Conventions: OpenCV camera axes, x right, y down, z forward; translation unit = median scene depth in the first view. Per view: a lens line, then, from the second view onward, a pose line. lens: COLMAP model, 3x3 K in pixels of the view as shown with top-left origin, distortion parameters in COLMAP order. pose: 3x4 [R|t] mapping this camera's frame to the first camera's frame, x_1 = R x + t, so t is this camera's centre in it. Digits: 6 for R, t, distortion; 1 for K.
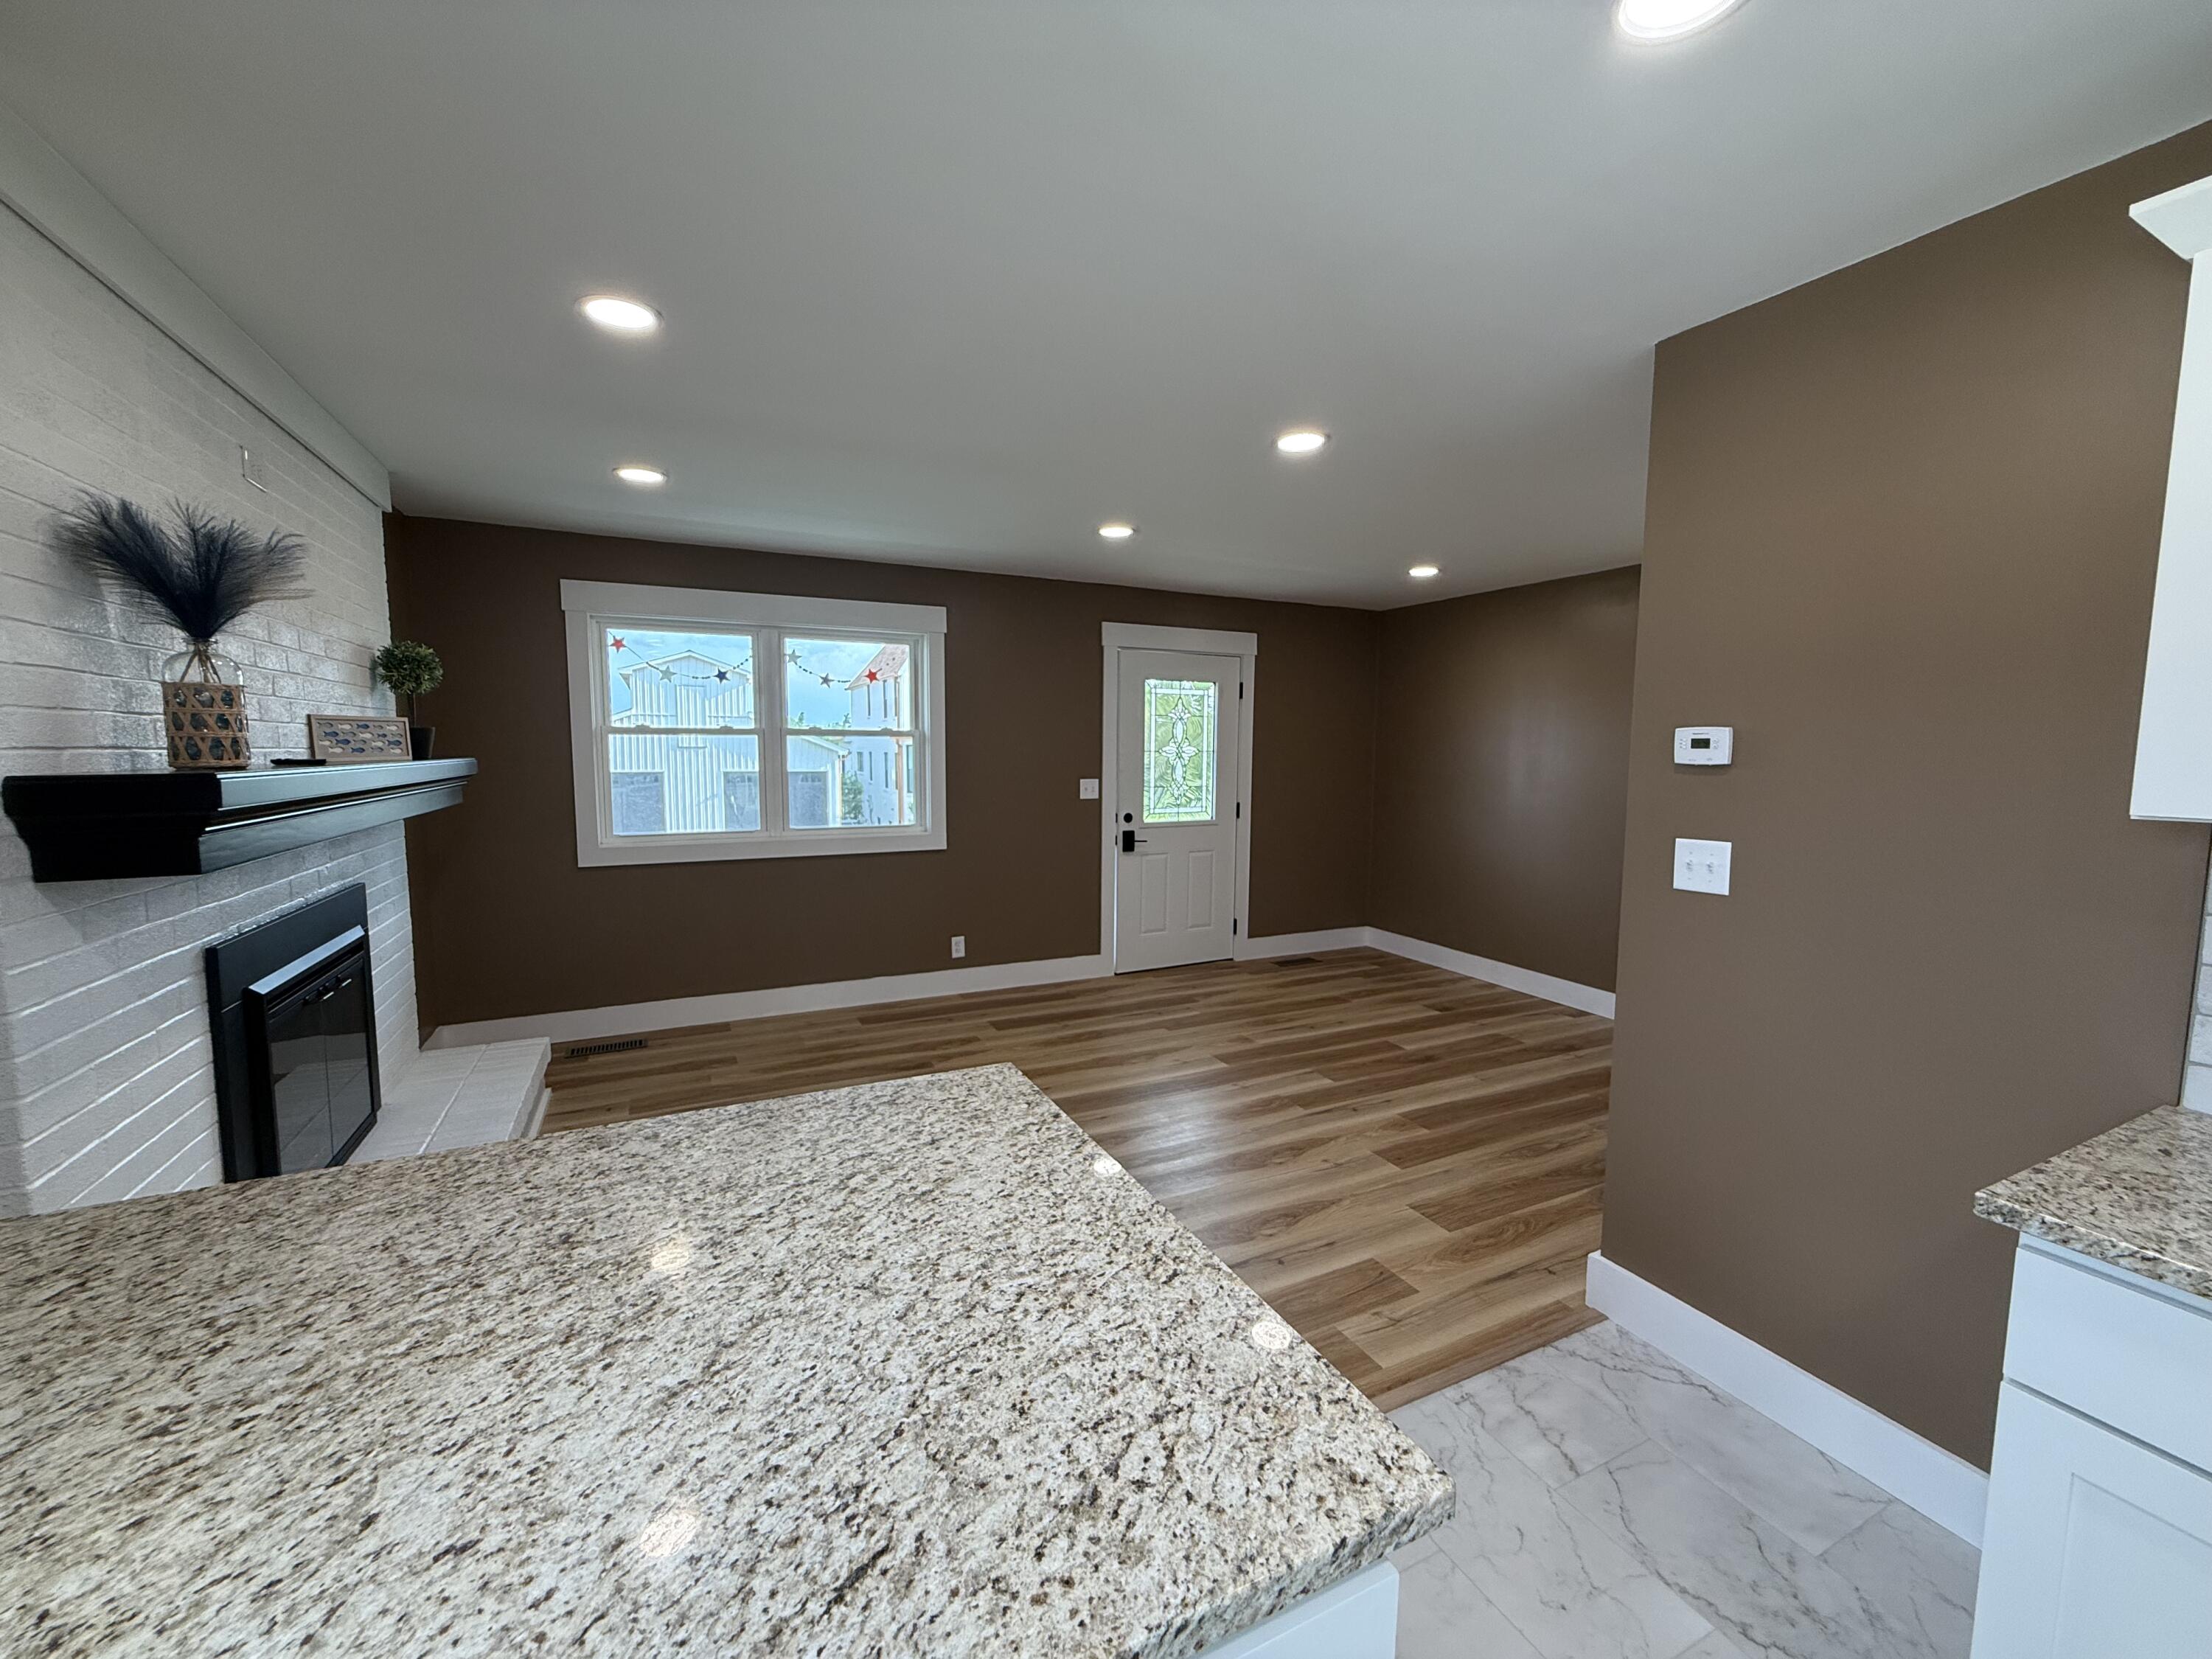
lens RADIAL K [[890.4, 0, 1112.7], [0, 890.4, 843.0], [0, 0, 1]] dist [-0.001369, -0.000278]
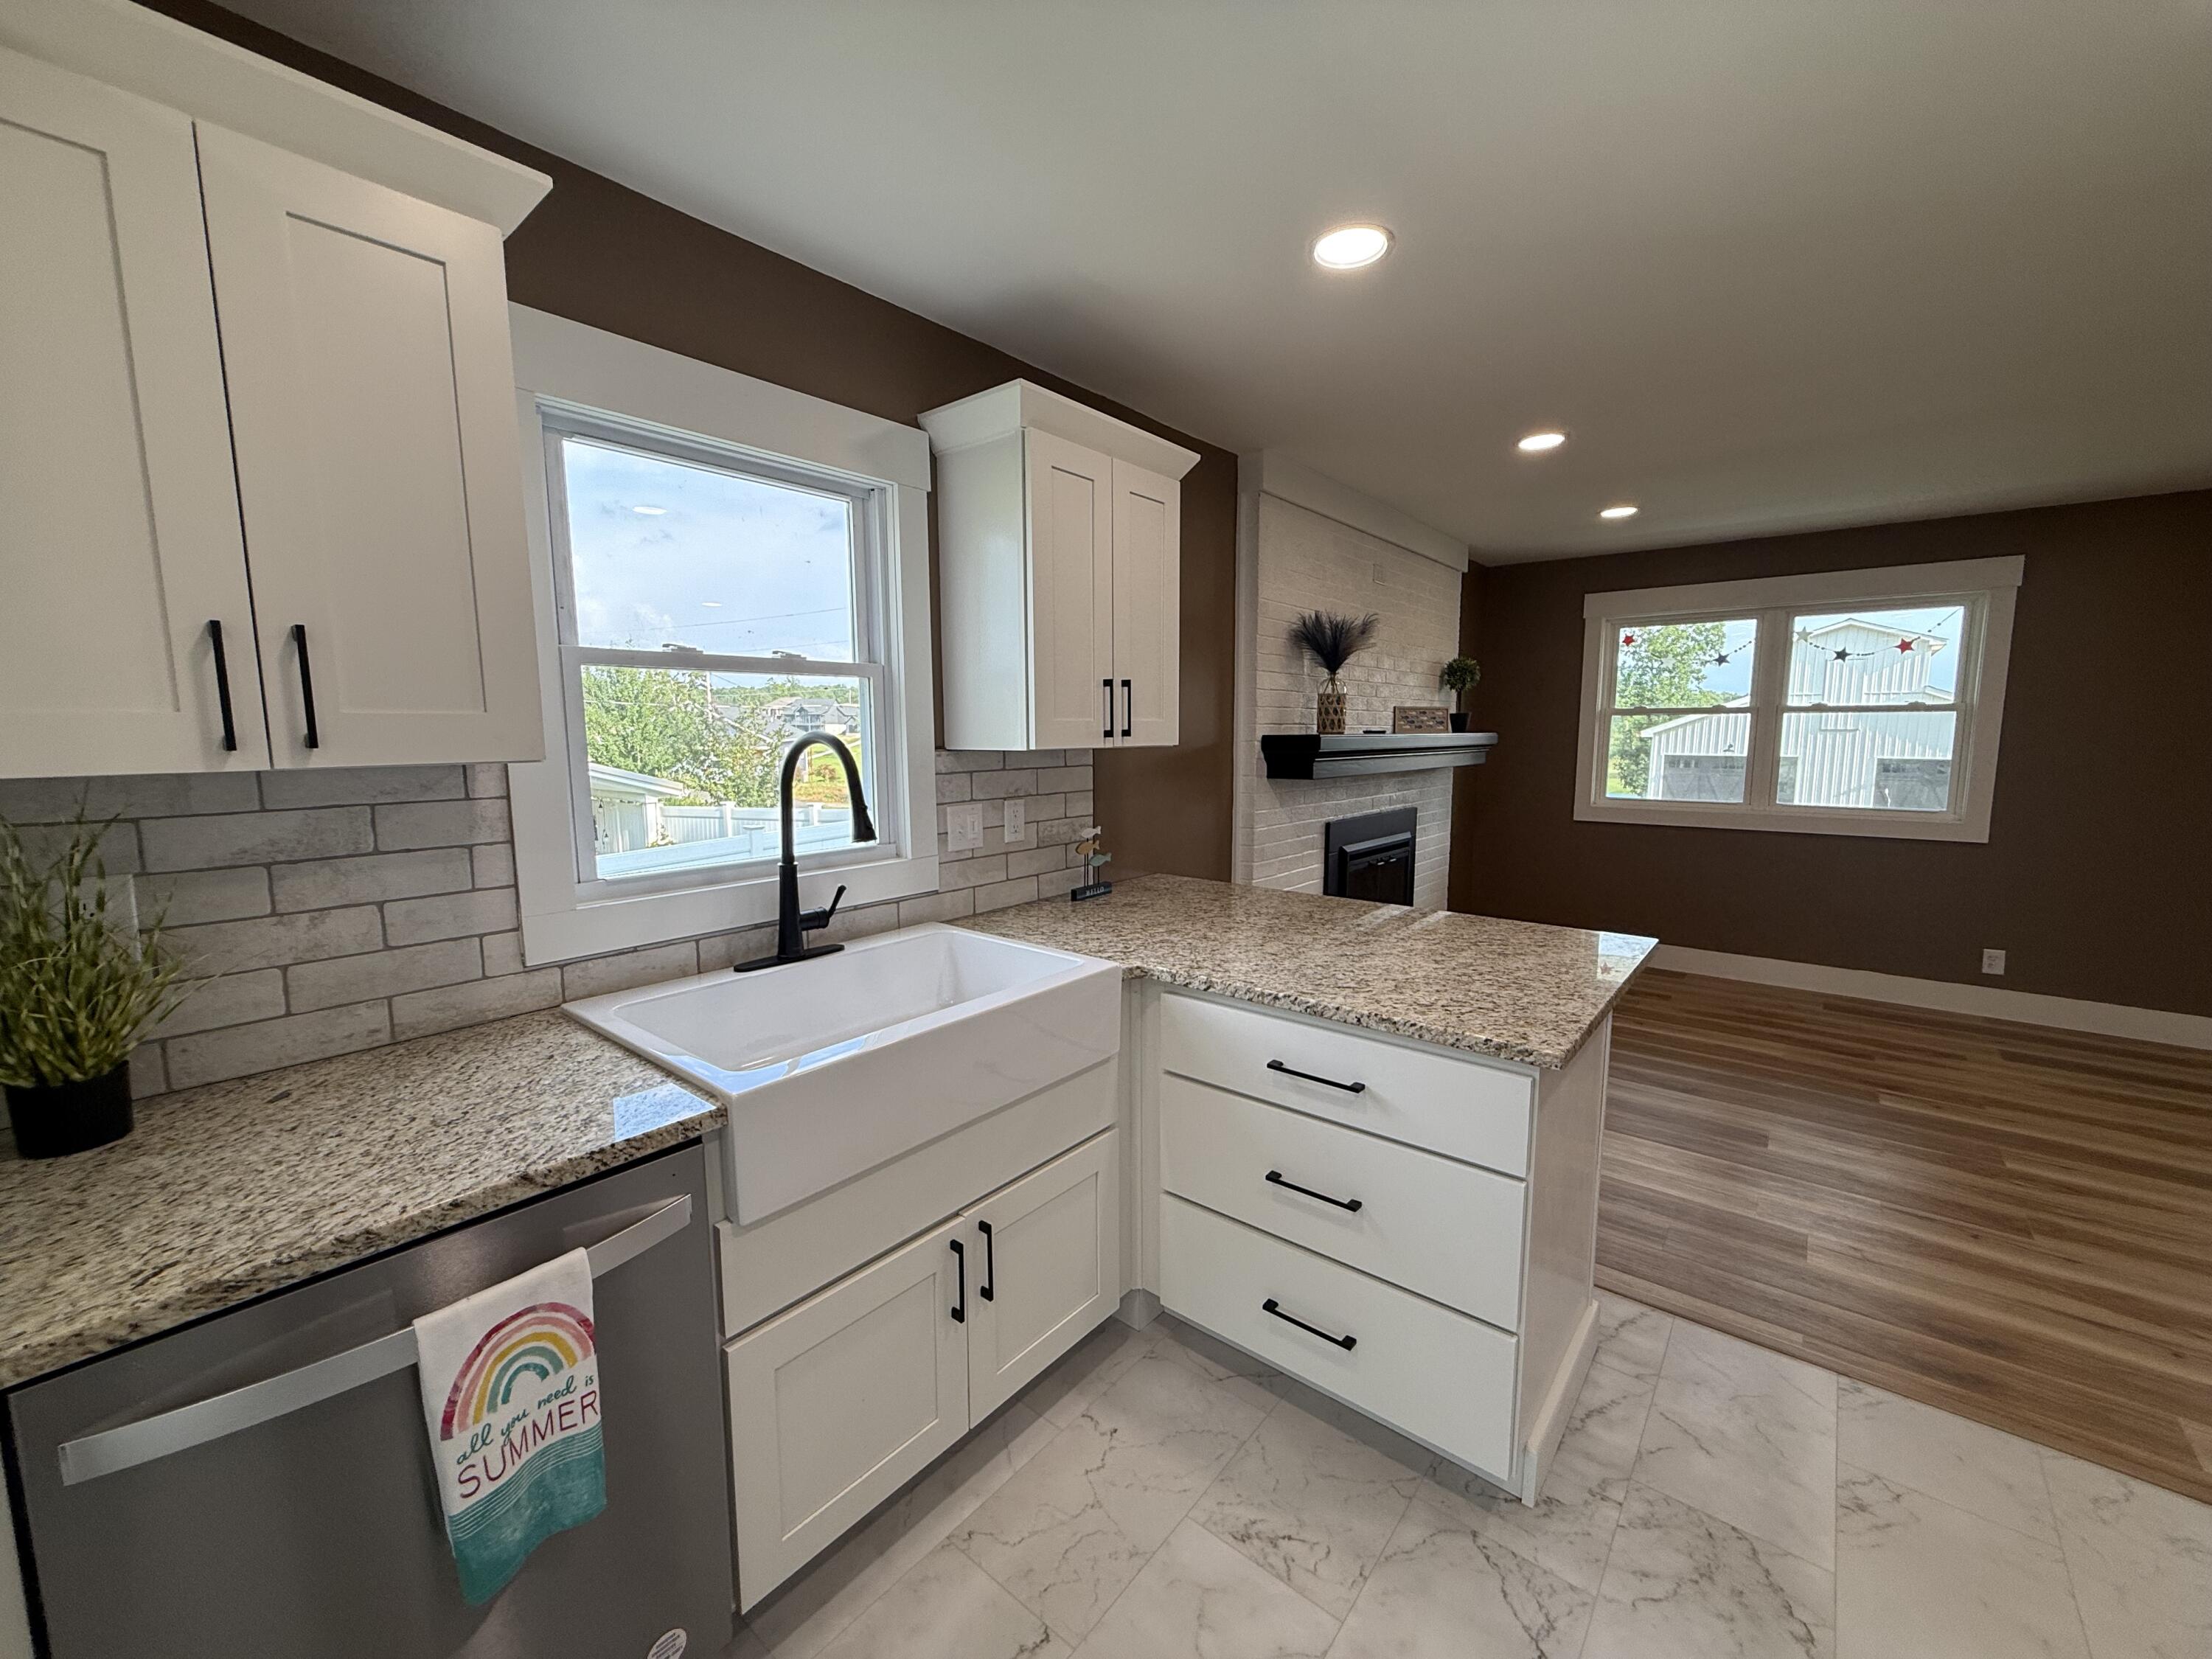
lens RADIAL K [[883.7, 0, 1106.0], [0, 883.7, 829.5], [0, 0, 1]] dist [-0.003574, -0.000419]
pose [[0.412999, 0.098347, -0.905406, 0.416575], [-0.093863, 0.993455, 0.065095, 0.033831], [0.905882, 0.058099, 0.419527, -0.212577]]
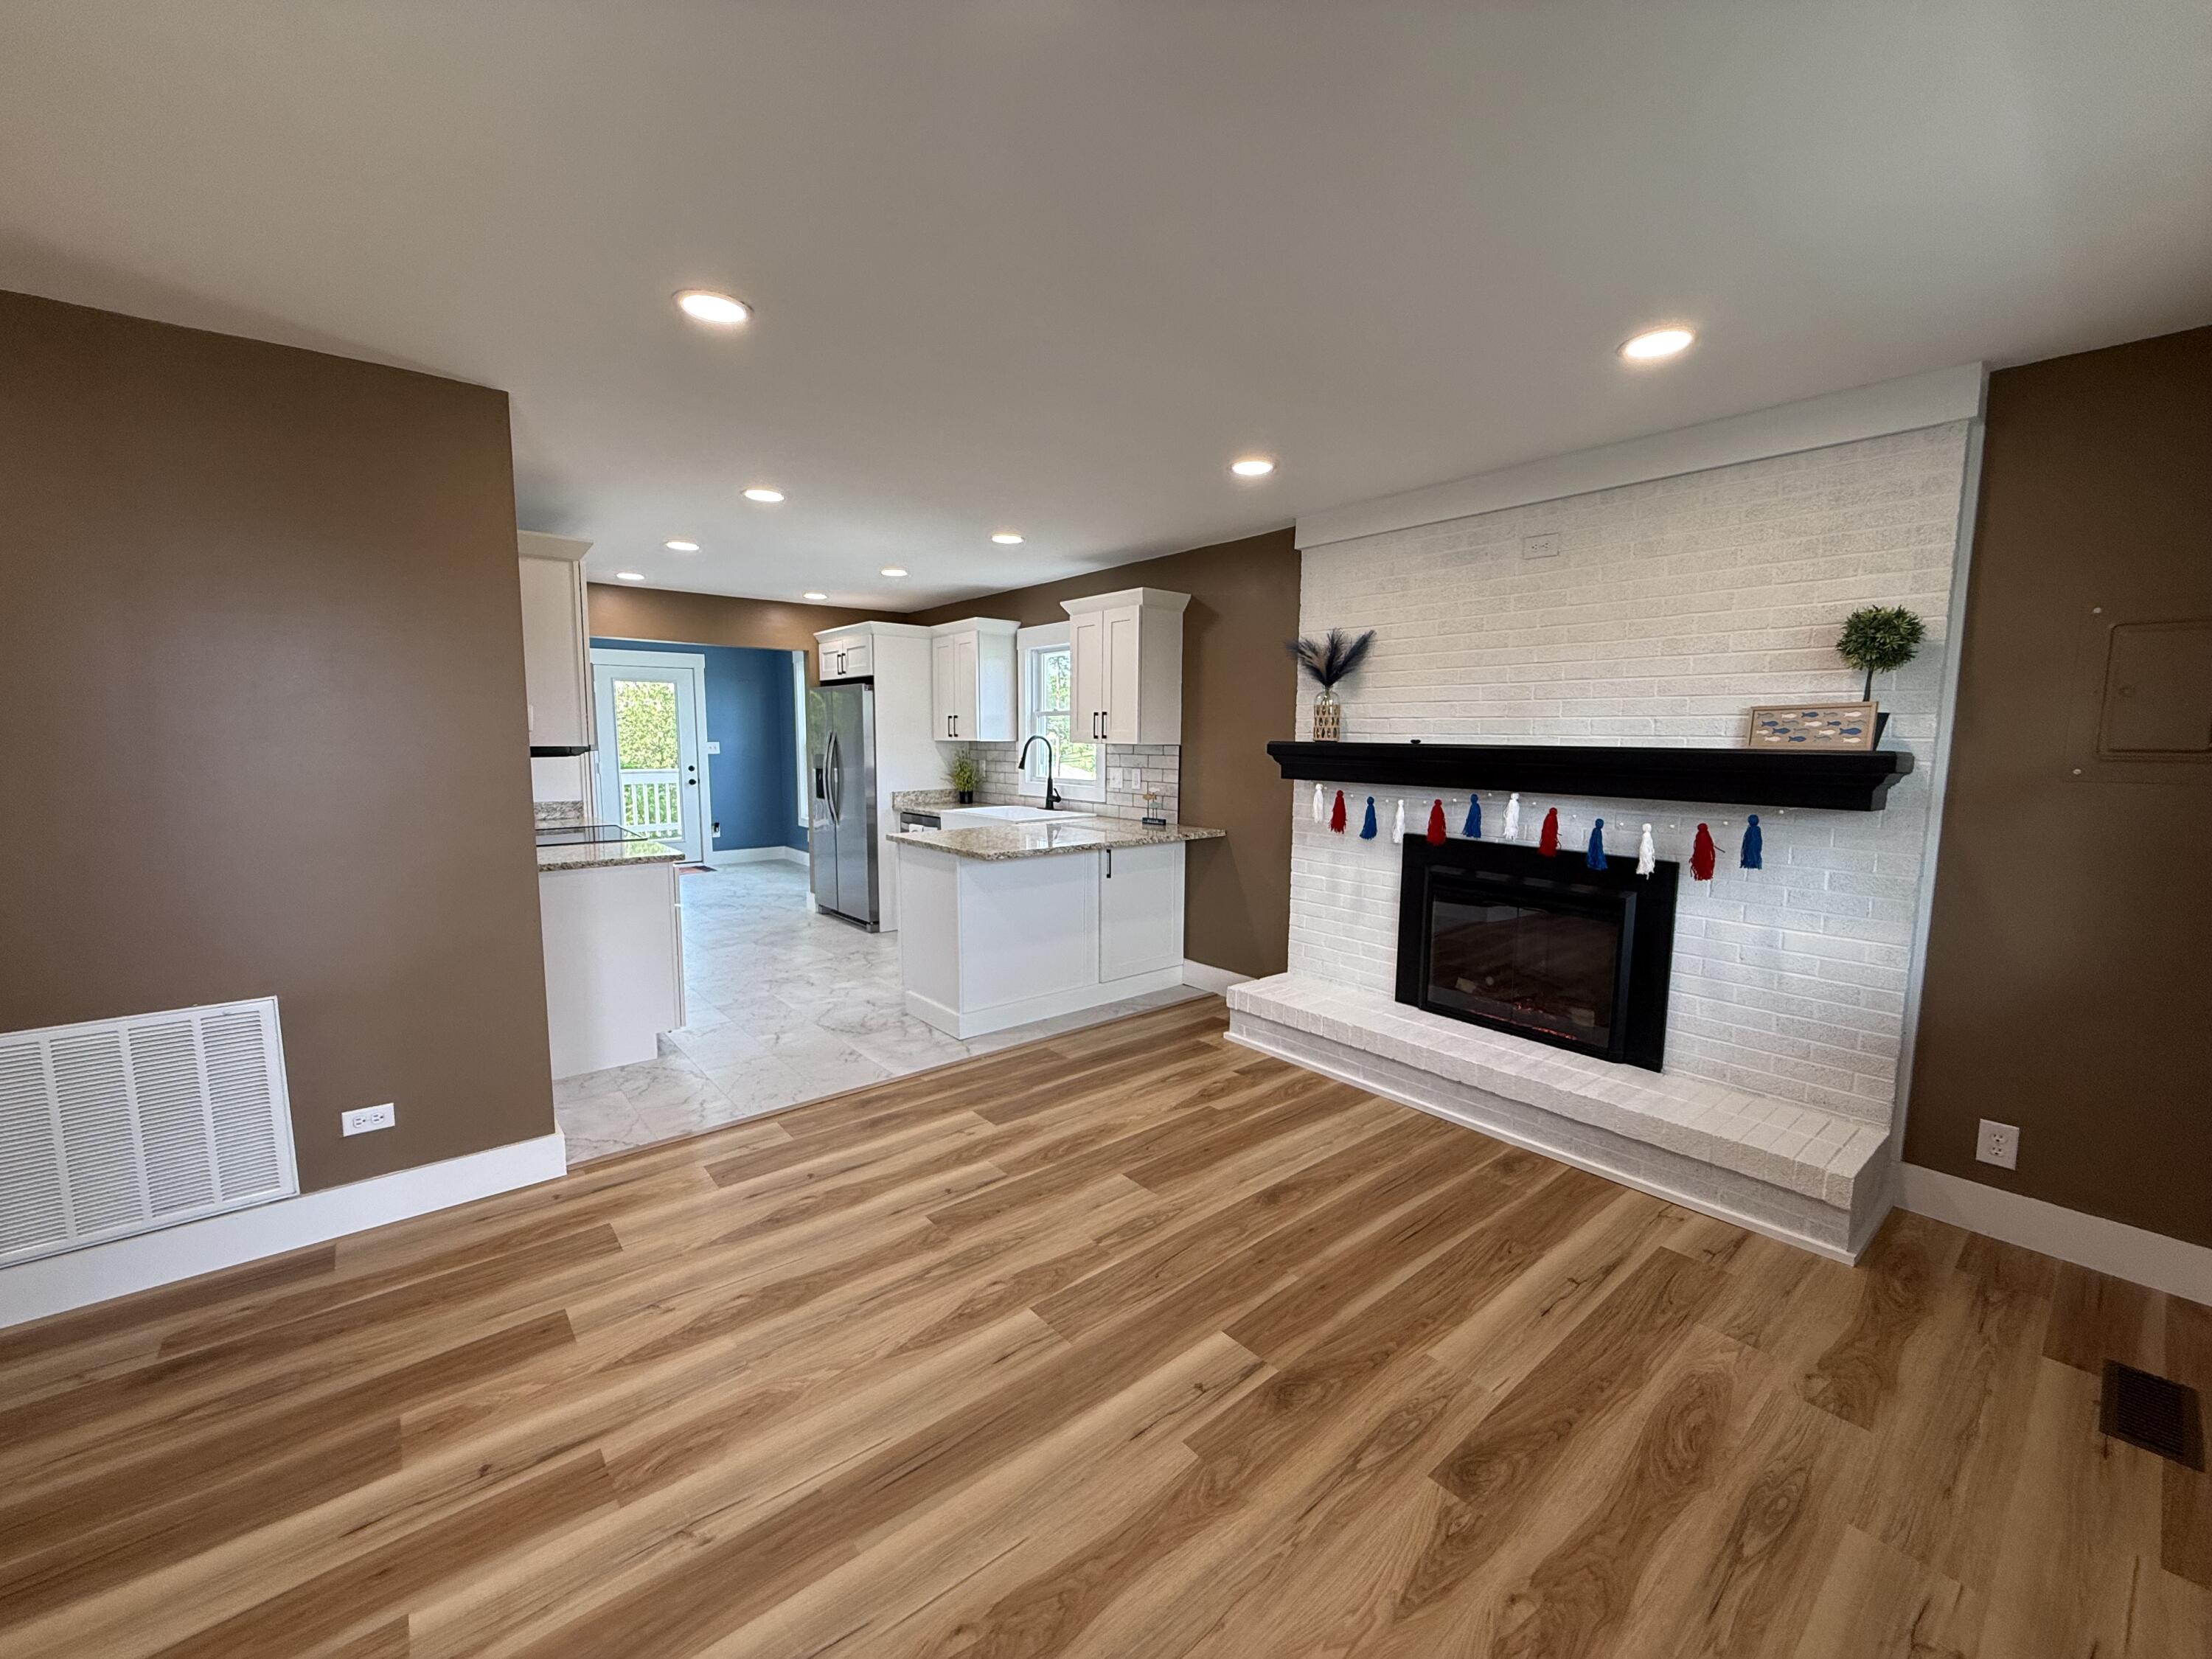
lens RADIAL K [[883.7, 0, 1106.0], [0, 883.7, 829.5], [0, 0, 1]] dist [-0.003574, -0.000419]
pose [[-0.971927, 0.013802, -0.234879, 0.068495], [-0.036835, 0.977042, 0.209838, -0.196697], [0.232383, 0.212599, -0.949105, 1.888672]]
